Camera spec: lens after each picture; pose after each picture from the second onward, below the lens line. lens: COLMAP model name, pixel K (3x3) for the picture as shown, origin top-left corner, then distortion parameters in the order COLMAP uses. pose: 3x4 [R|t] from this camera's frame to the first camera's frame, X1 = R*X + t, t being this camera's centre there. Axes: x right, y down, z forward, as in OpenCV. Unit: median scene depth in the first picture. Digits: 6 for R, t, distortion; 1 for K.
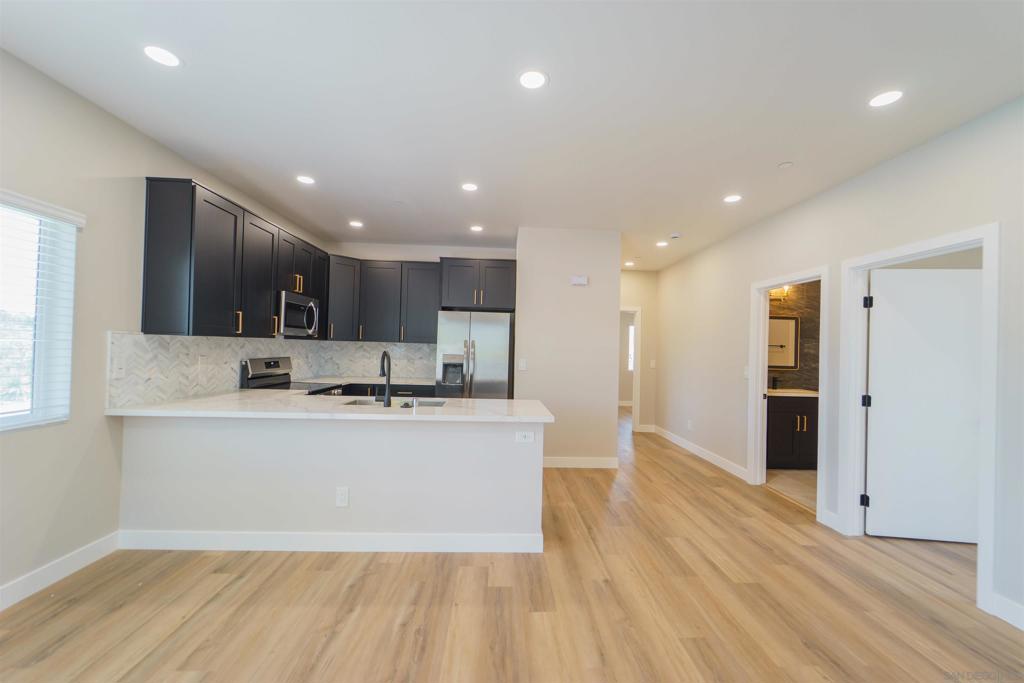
lens RADIAL K [[408.5, 0, 513.6], [0, 408.5, 341.3], [0, 0, 1]] dist [0.003439, -0.001703]
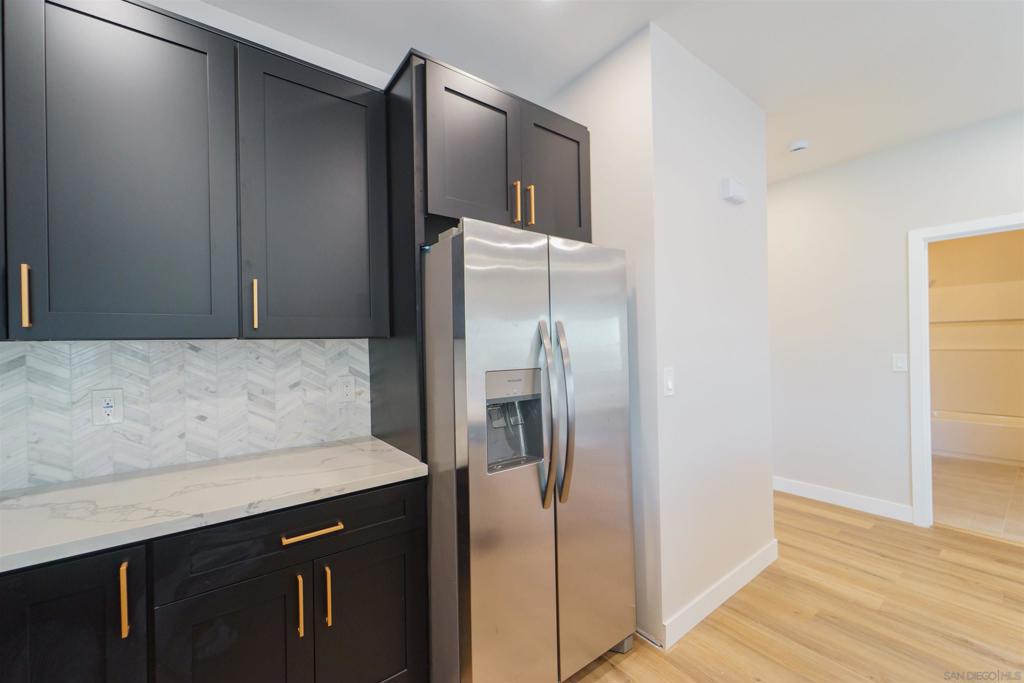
lens RADIAL K [[408.5, 0, 514.6], [0, 408.5, 342.3], [0, 0, 1]] dist [0.003439, -0.001703]
pose [[0.819250, -0.040774, 0.571986, -0.443513], [0.029613, 0.999146, 0.028809, 0.004610], [-0.572672, -0.006664, 0.819758, 1.048603]]
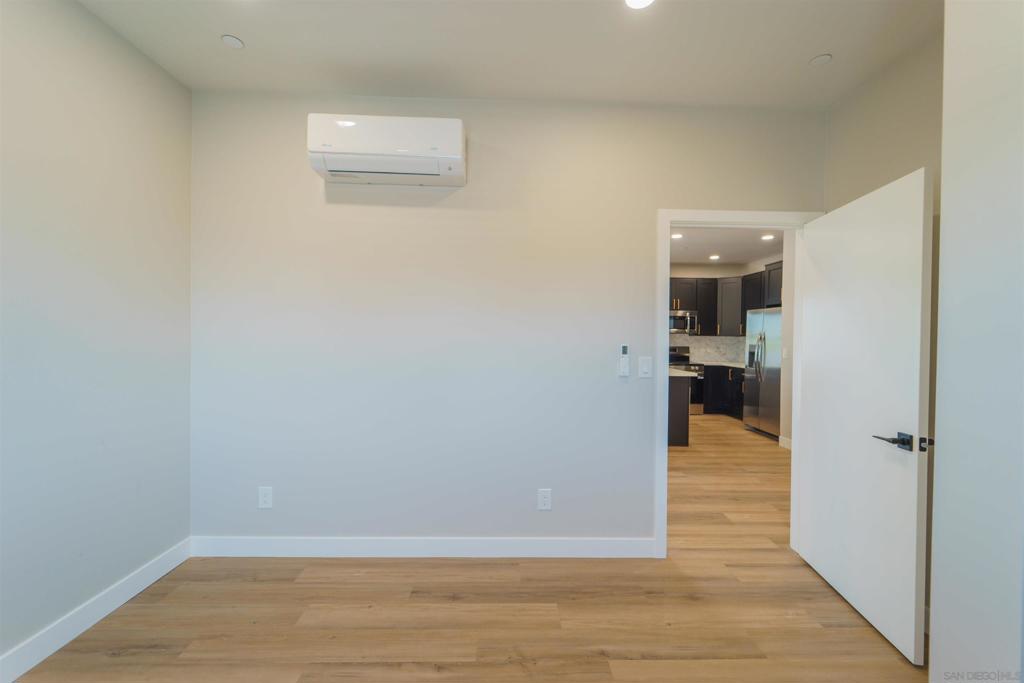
lens RADIAL K [[408.5, 0, 514.6], [0, 408.5, 340.7], [0, 0, 1]] dist [0.003439, -0.001703]
pose [[-0.012494, -0.016206, -0.999791, 1.540456], [0.002138, 0.999866, -0.016234, 0.053737], [0.999920, -0.002341, -0.012457, 0.401686]]
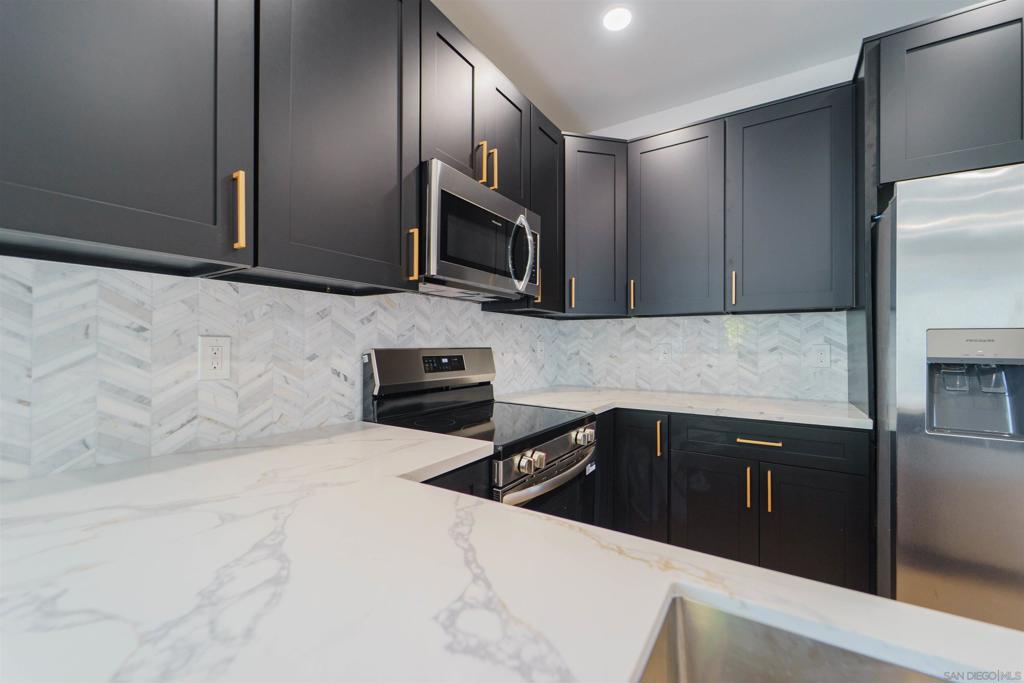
lens RADIAL K [[408.5, 0, 513.9], [0, 408.5, 340.3], [0, 0, 1]] dist [0.003439, -0.001703]
pose [[0.821029, -0.030596, -0.570066, -0.341812], [0.027199, 0.999525, -0.014472, 0.049897], [0.570239, -0.003623, 0.821471, 0.838914]]
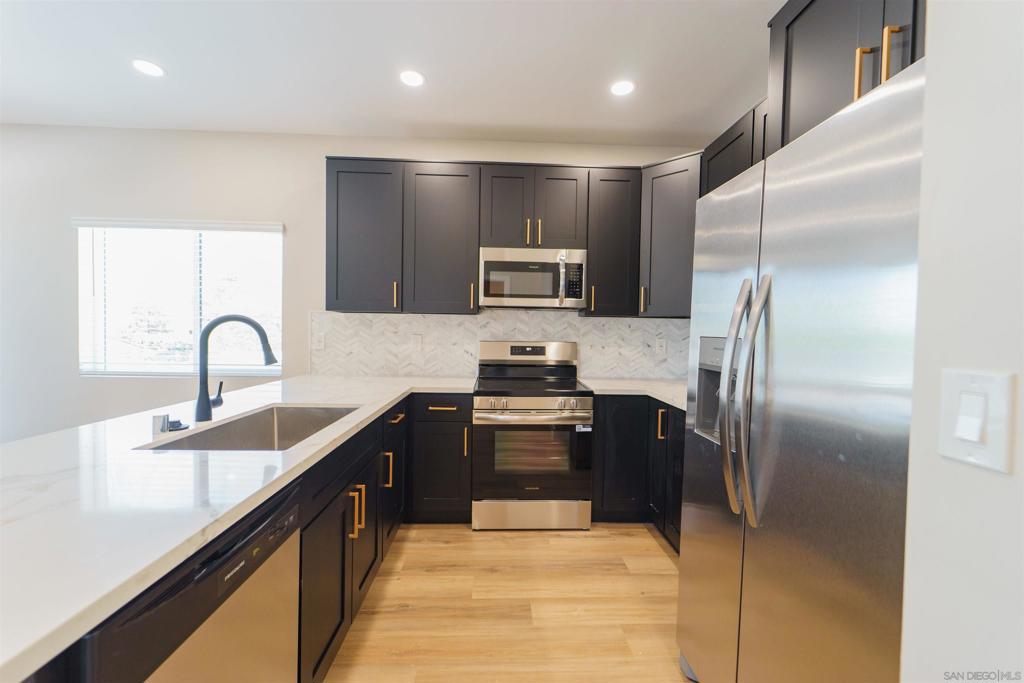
lens RADIAL K [[408.5, 0, 513.5], [0, 408.5, 342.0], [0, 0, 1]] dist [0.003439, -0.001703]
pose [[0.003803, 0.000907, -0.999992, 0.187712], [-0.002205, 0.999997, 0.000899, 0.049790], [0.999990, 0.002202, 0.003805, 1.194702]]
